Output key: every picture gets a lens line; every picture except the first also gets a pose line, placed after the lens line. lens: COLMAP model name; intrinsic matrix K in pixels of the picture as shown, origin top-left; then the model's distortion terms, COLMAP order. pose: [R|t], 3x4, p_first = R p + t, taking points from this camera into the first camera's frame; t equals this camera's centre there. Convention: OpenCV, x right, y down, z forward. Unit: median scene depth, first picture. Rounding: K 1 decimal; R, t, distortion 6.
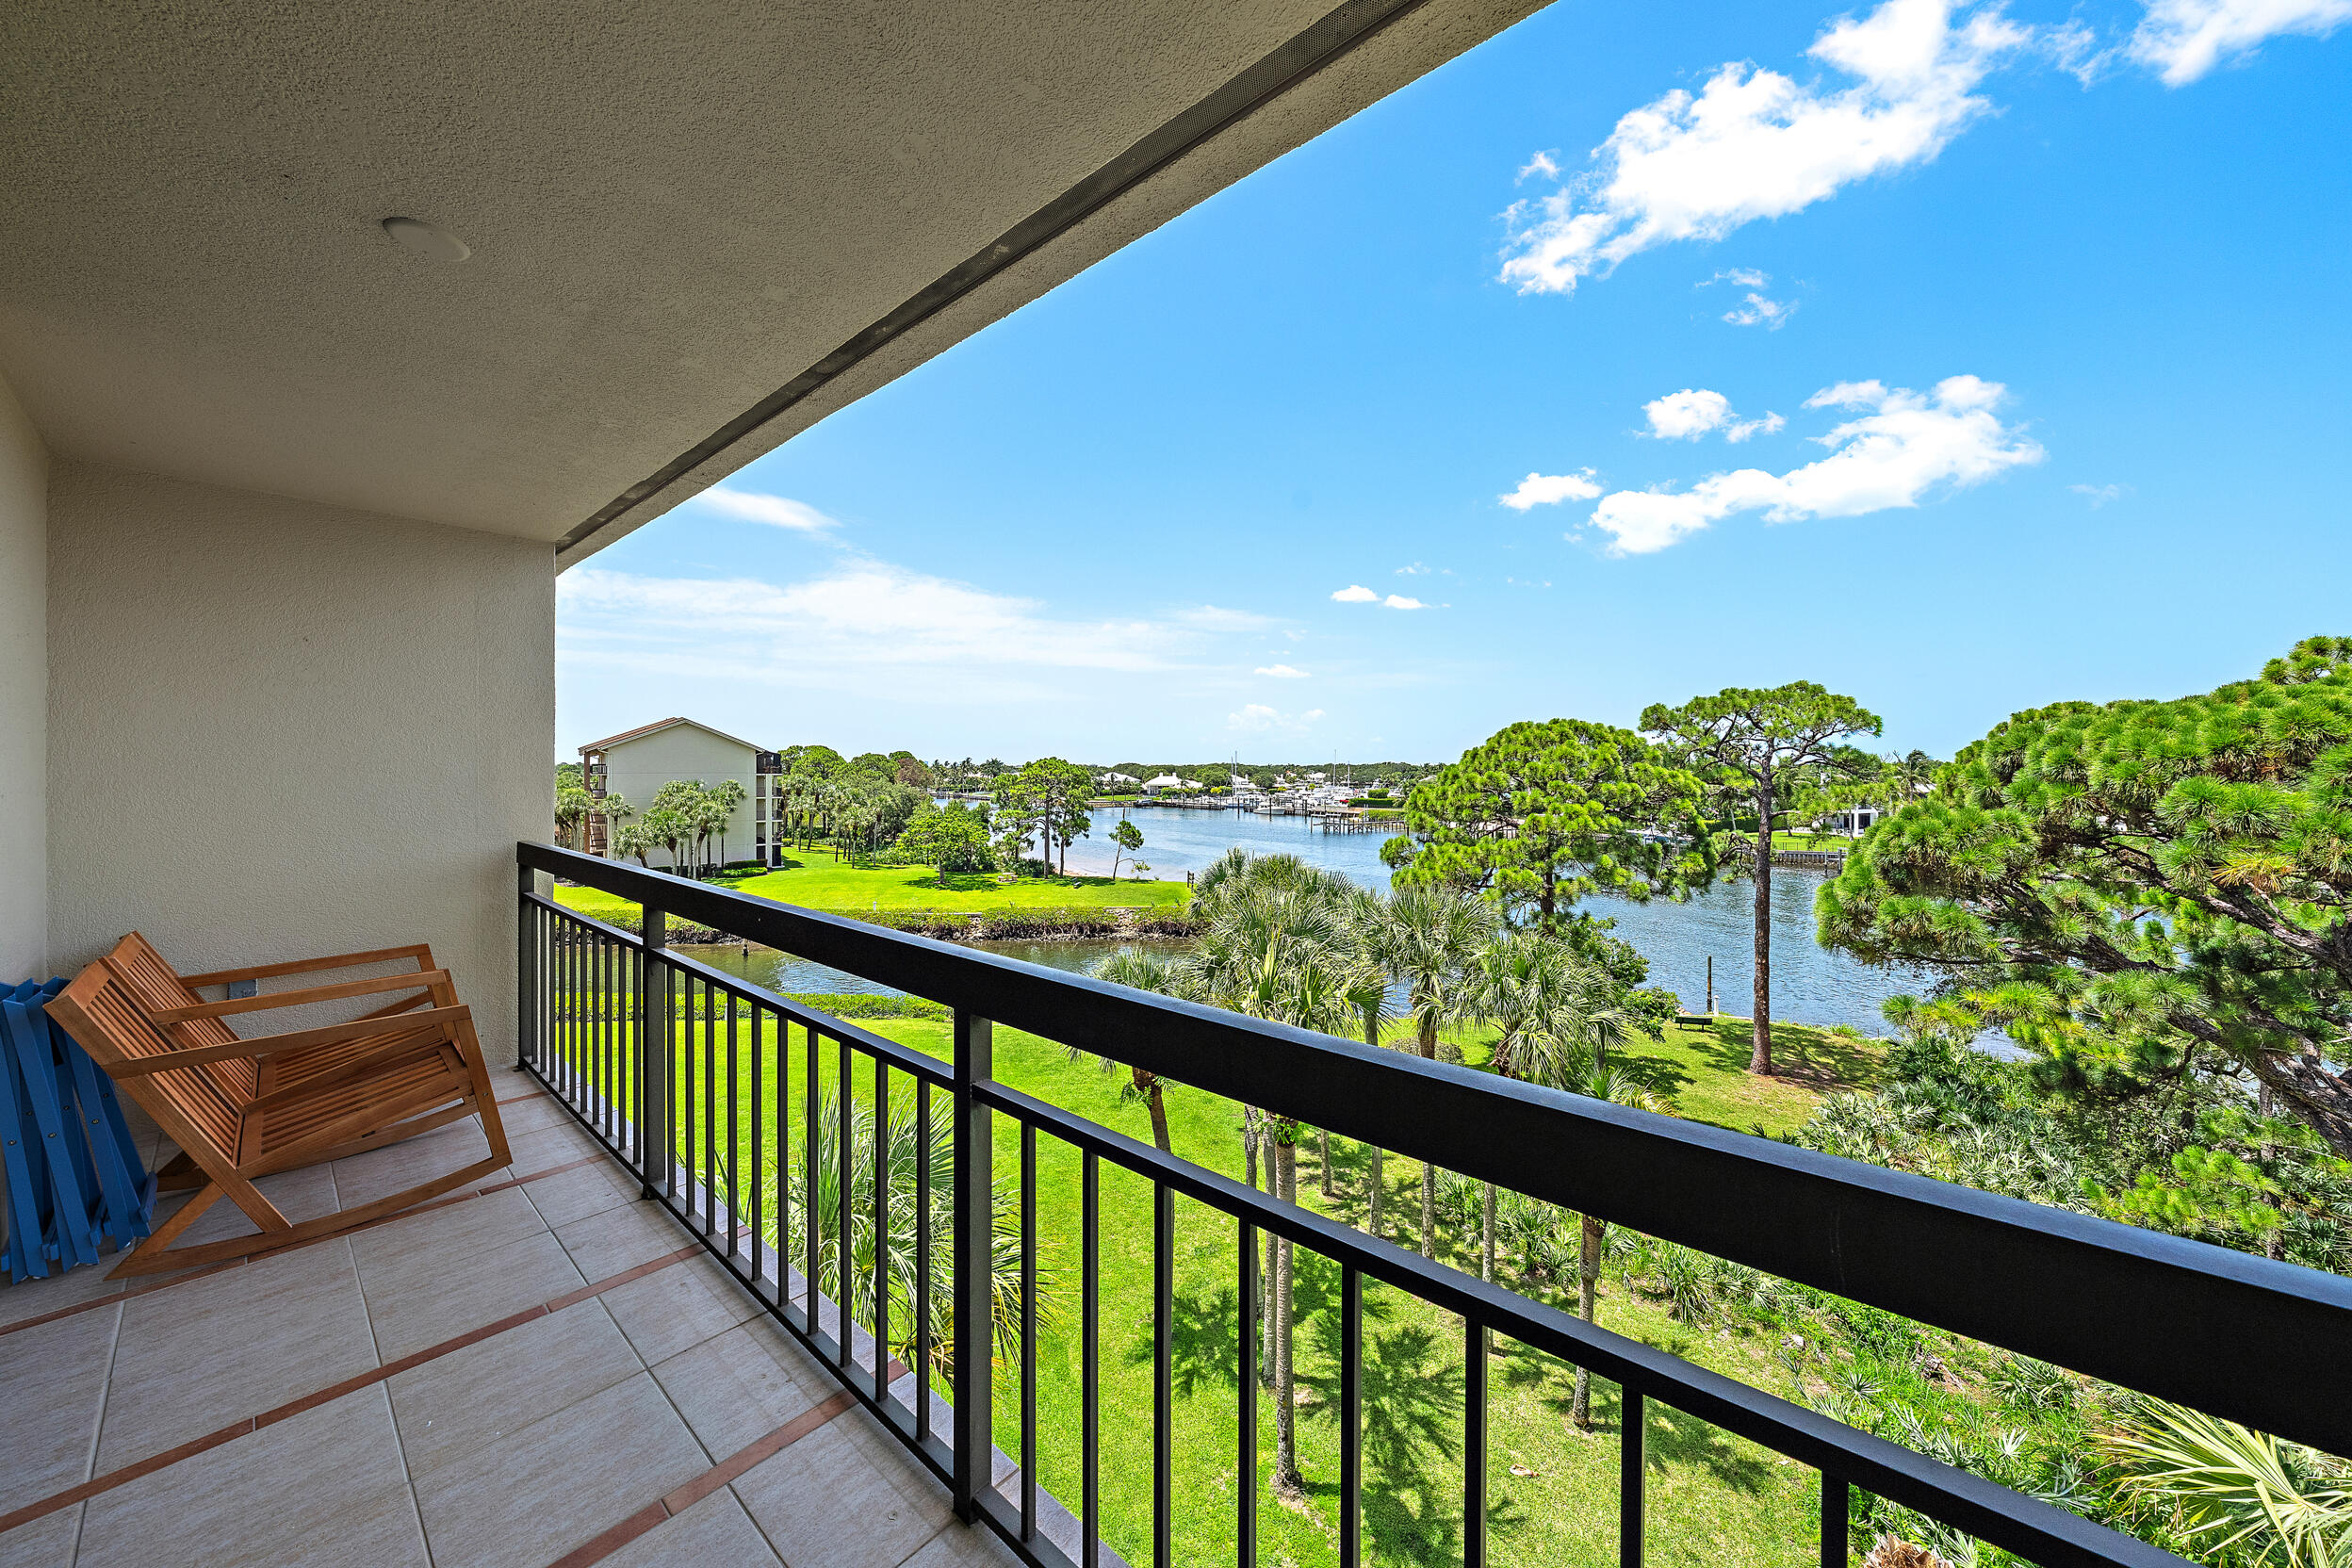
lens RADIAL K [[814.6, 0, 1179.6], [0, 814.6, 772.0], [0, 0, 1]] dist [0.000465, -0.000154]
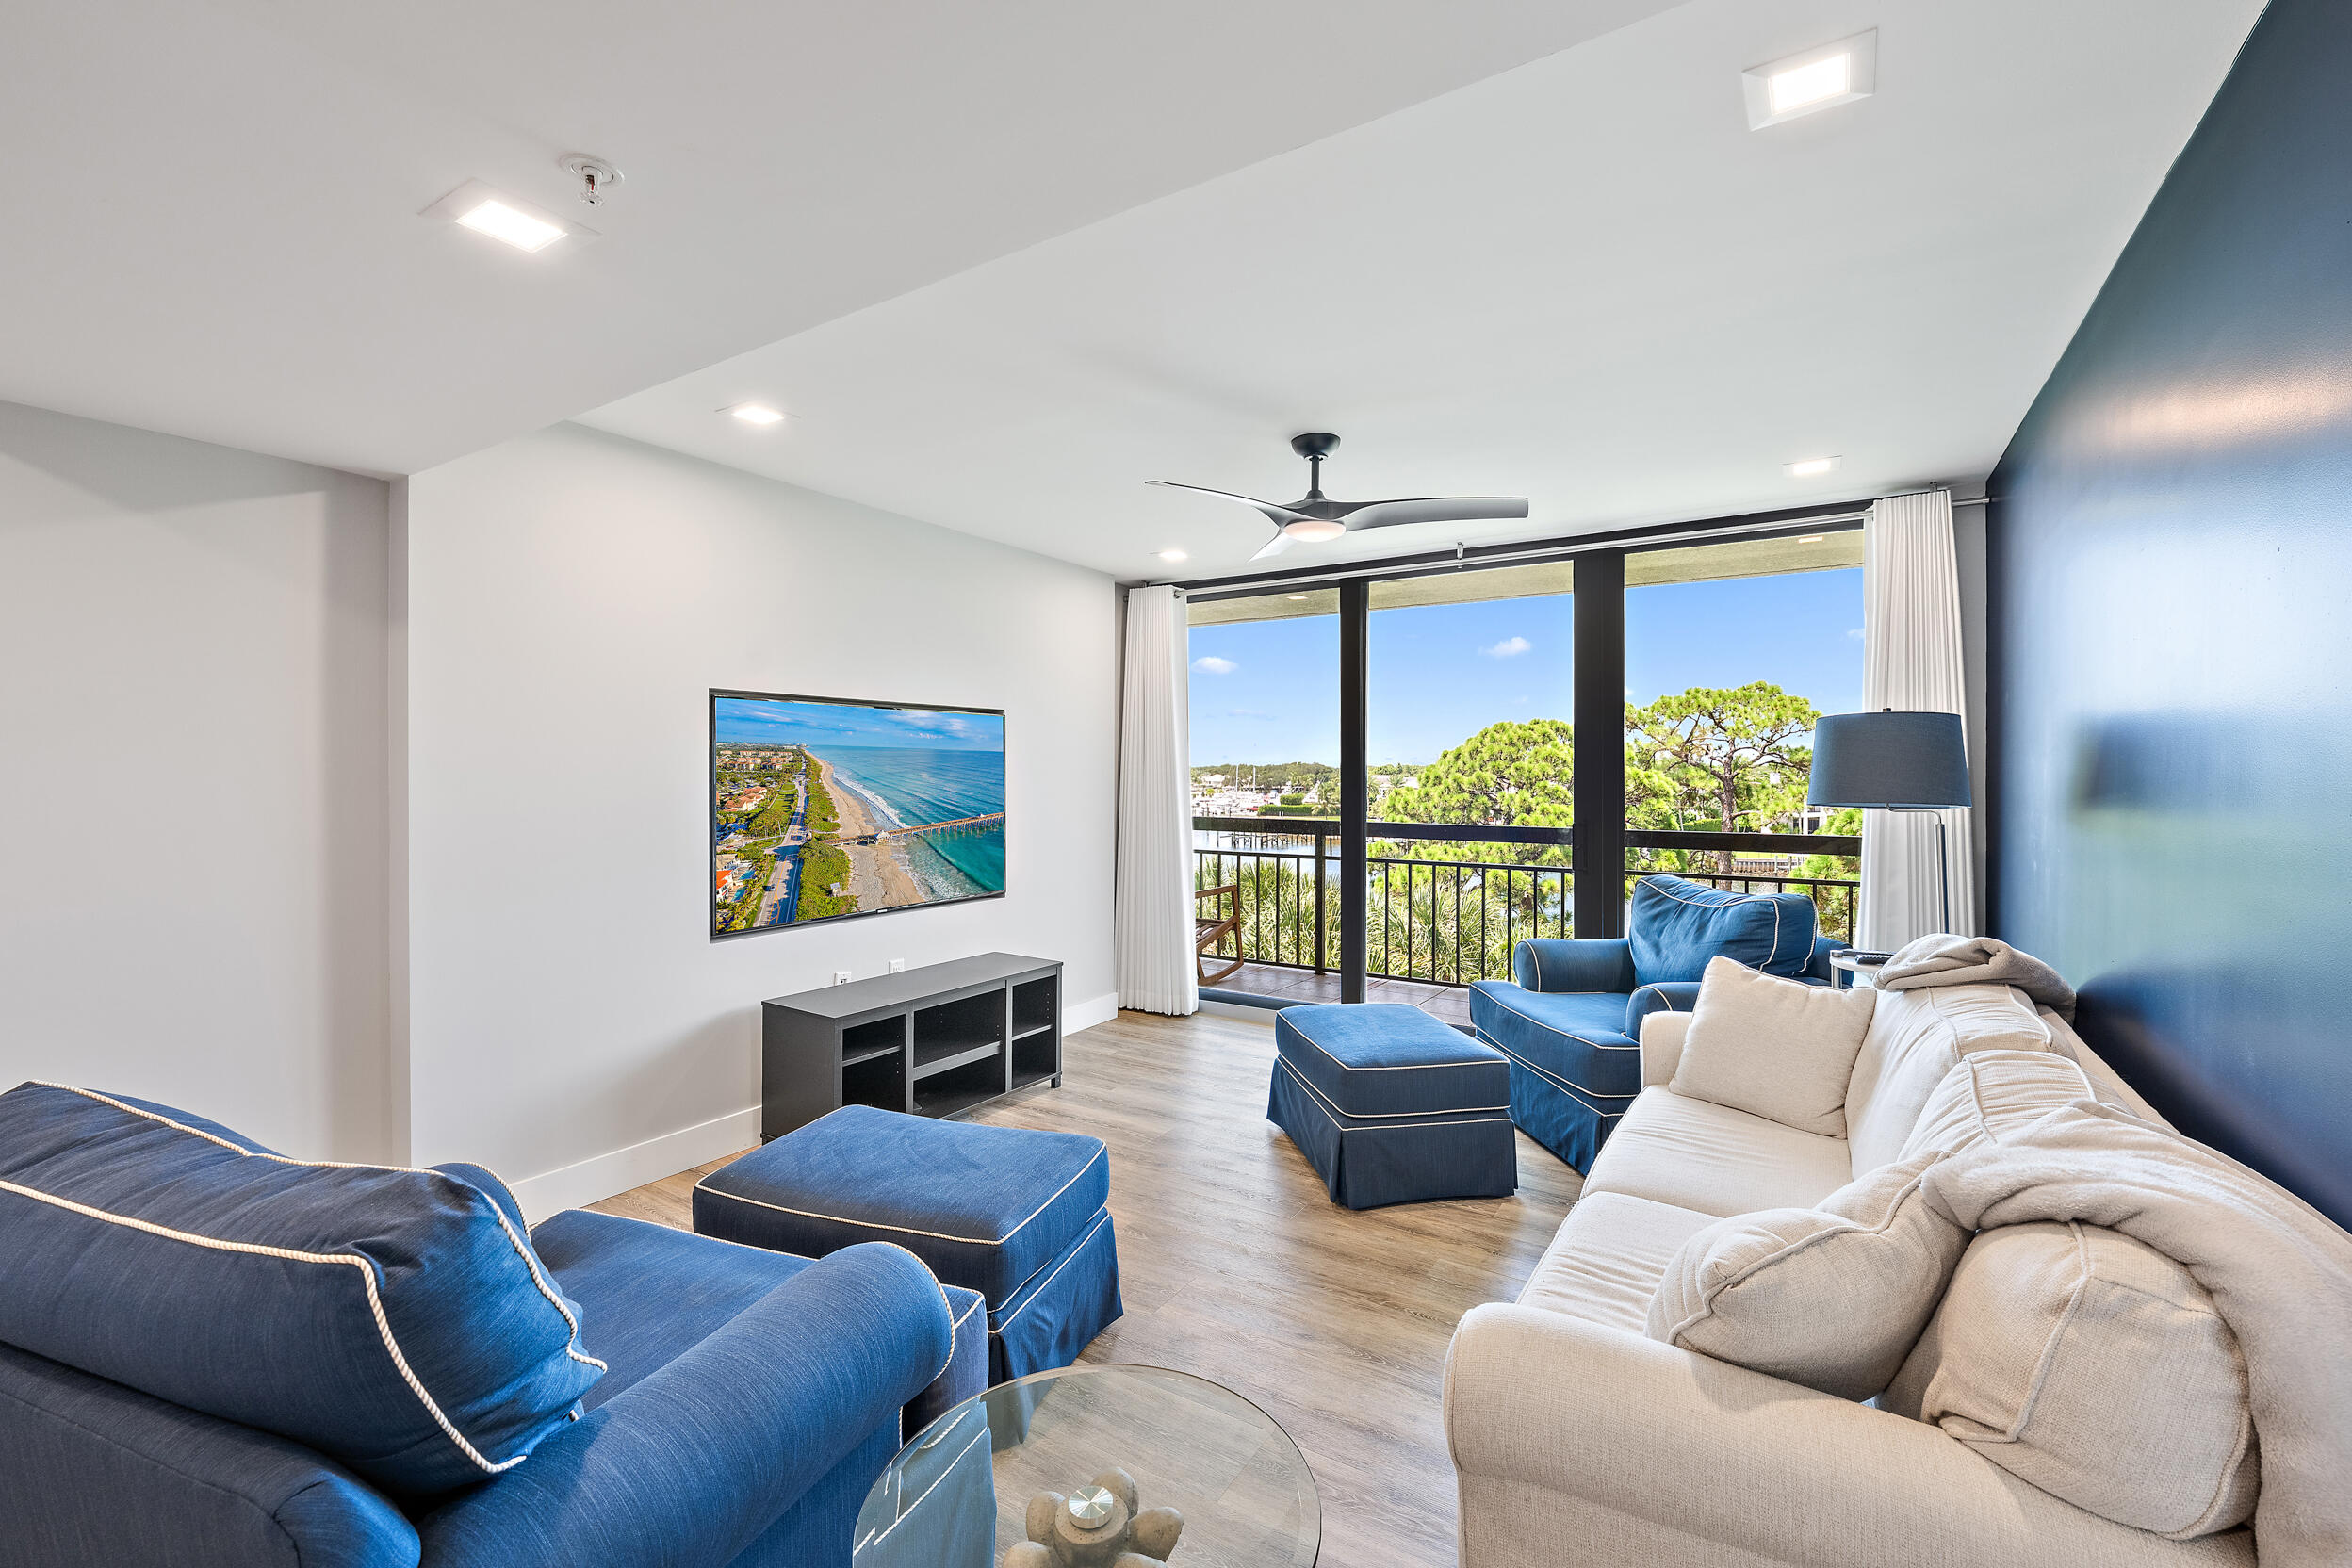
lens RADIAL K [[997.8, 0, 1176.0], [0, 997.8, 784.0], [0, 0, 1]] dist [-0.000872, -0.000045]
pose [[0.991310, -0.003505, 0.131502, -0.102892], [0.002272, 0.999952, 0.009530, 0.000859], [-0.131529, -0.009149, 0.991270, -0.112703]]
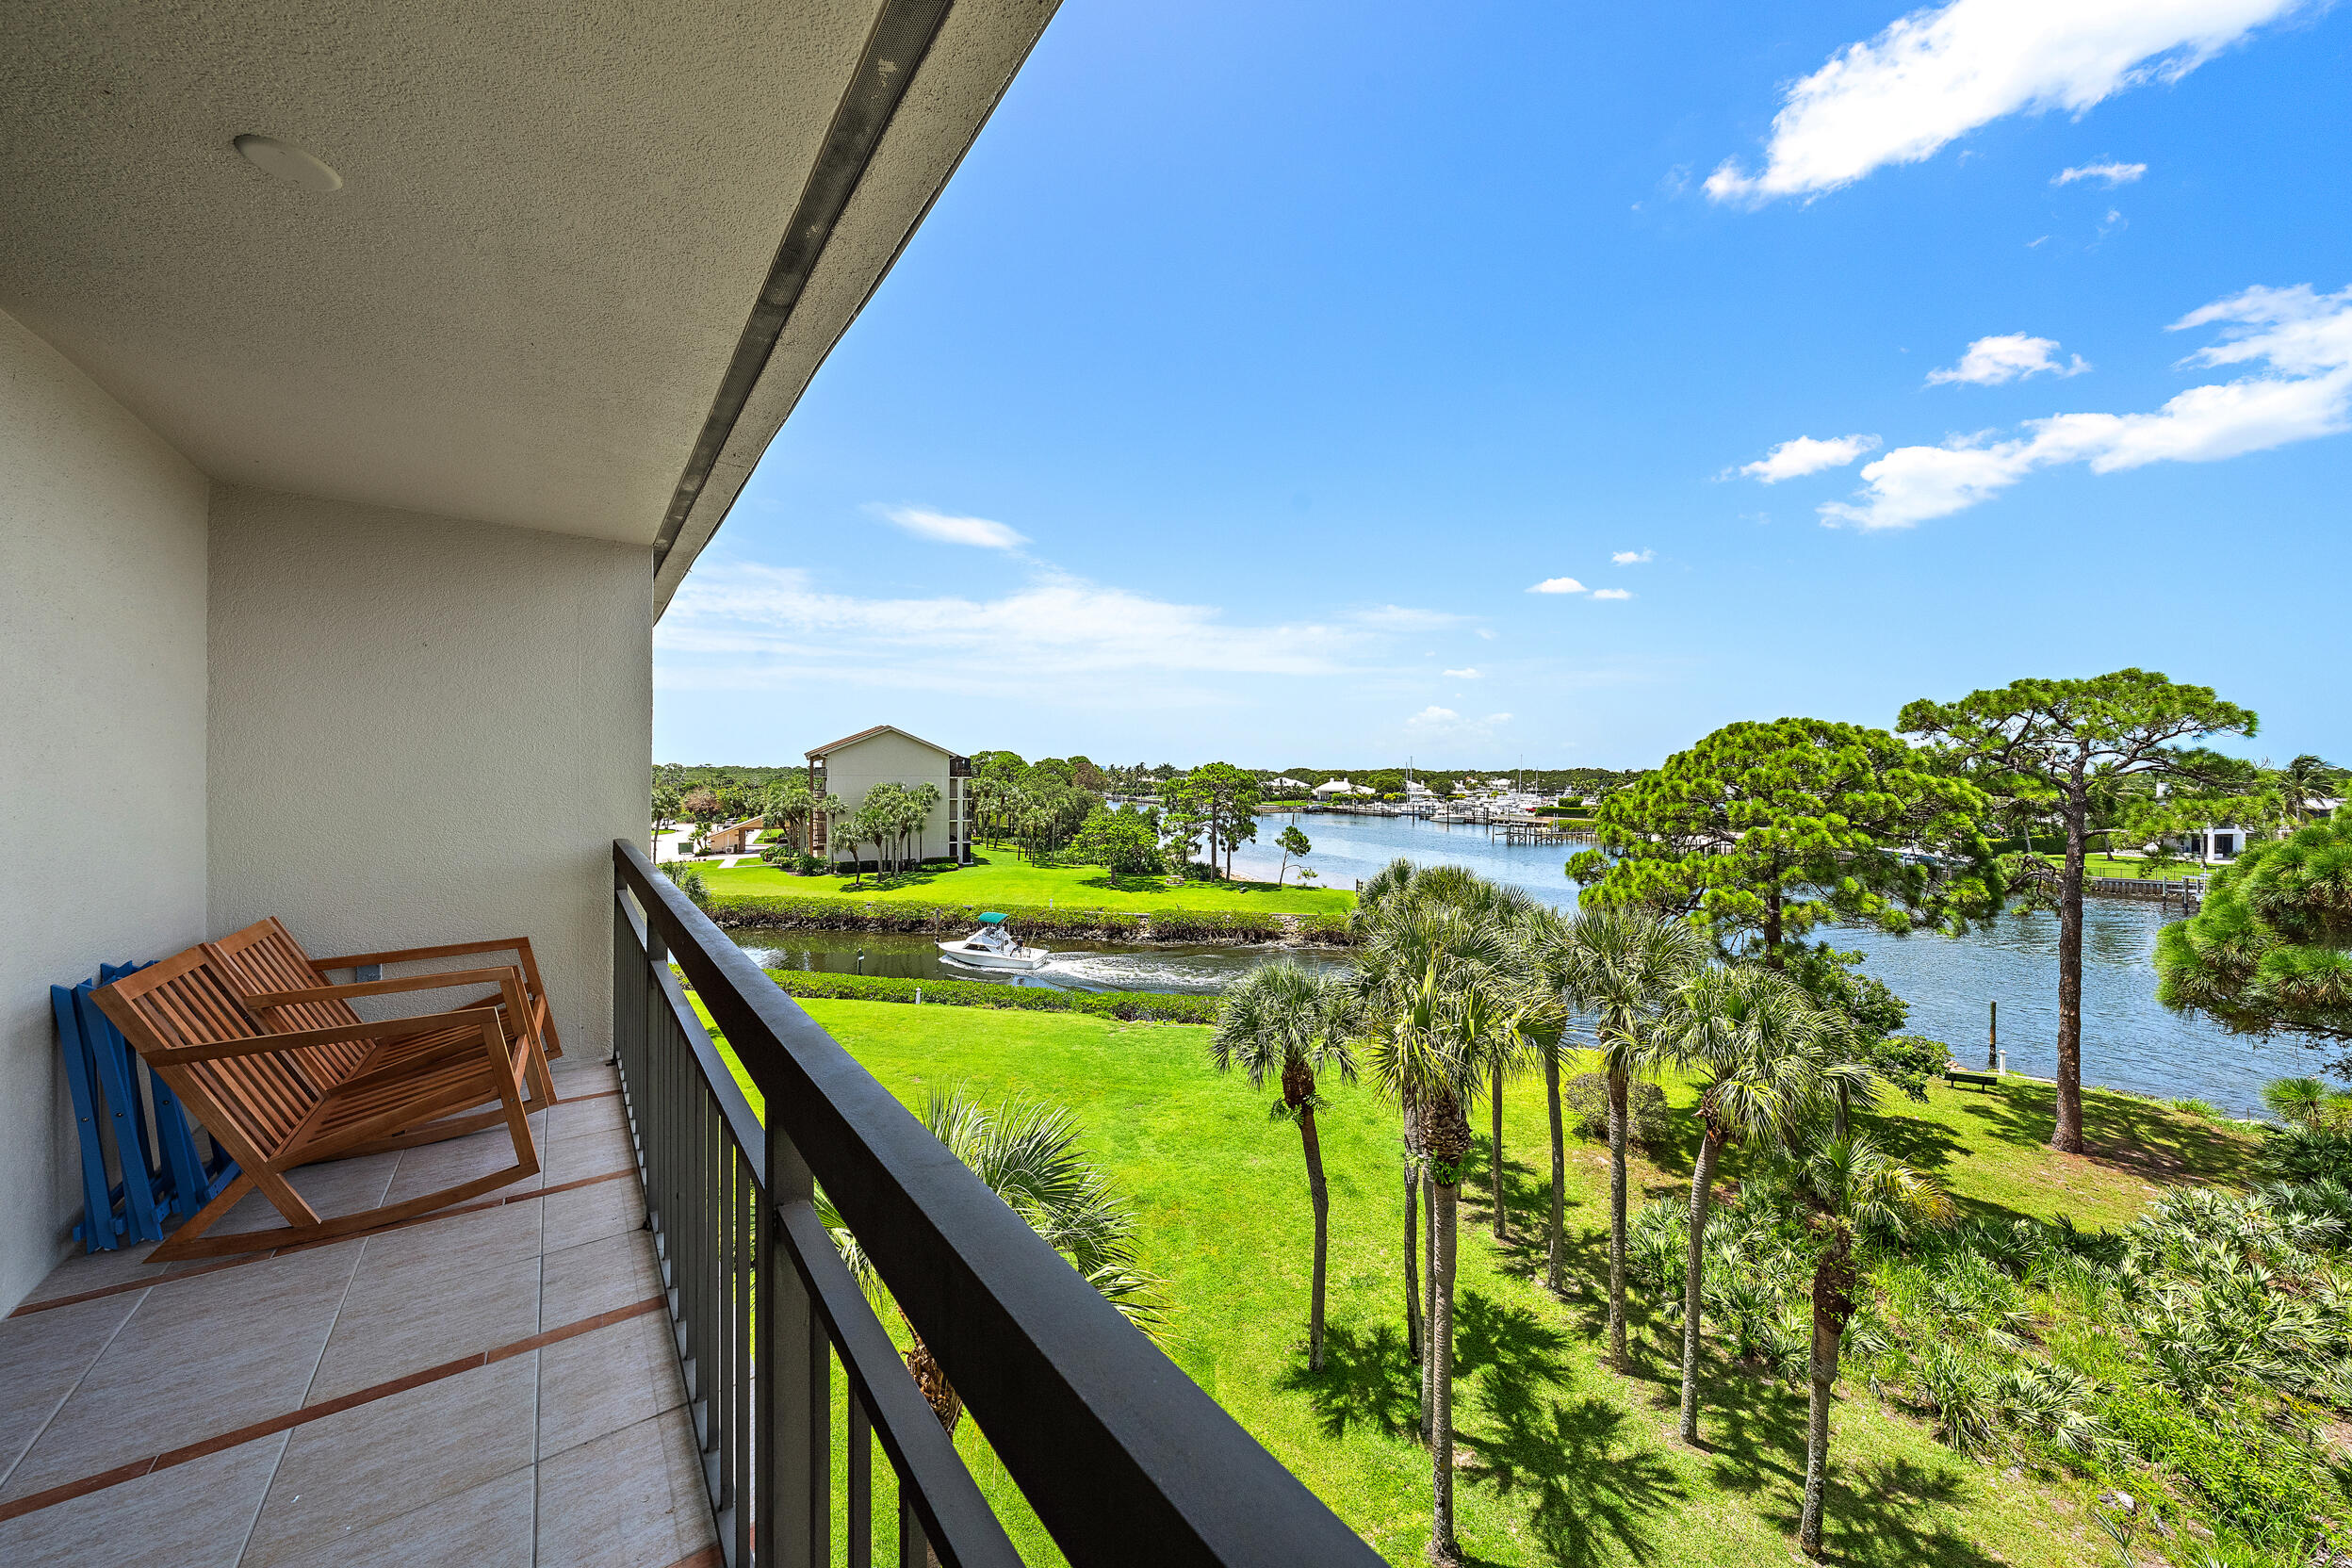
lens RADIAL K [[814.1, 0, 1178.6], [0, 814.1, 775.8], [0, 0, 1]] dist [-0.000746, 0.000396]
pose [[0.978049, 0.005401, -0.208306, 0.009582], [-0.005707, 0.999983, -0.000870, 0.000241], [0.208298, 0.002039, 0.978063, 0.015573]]
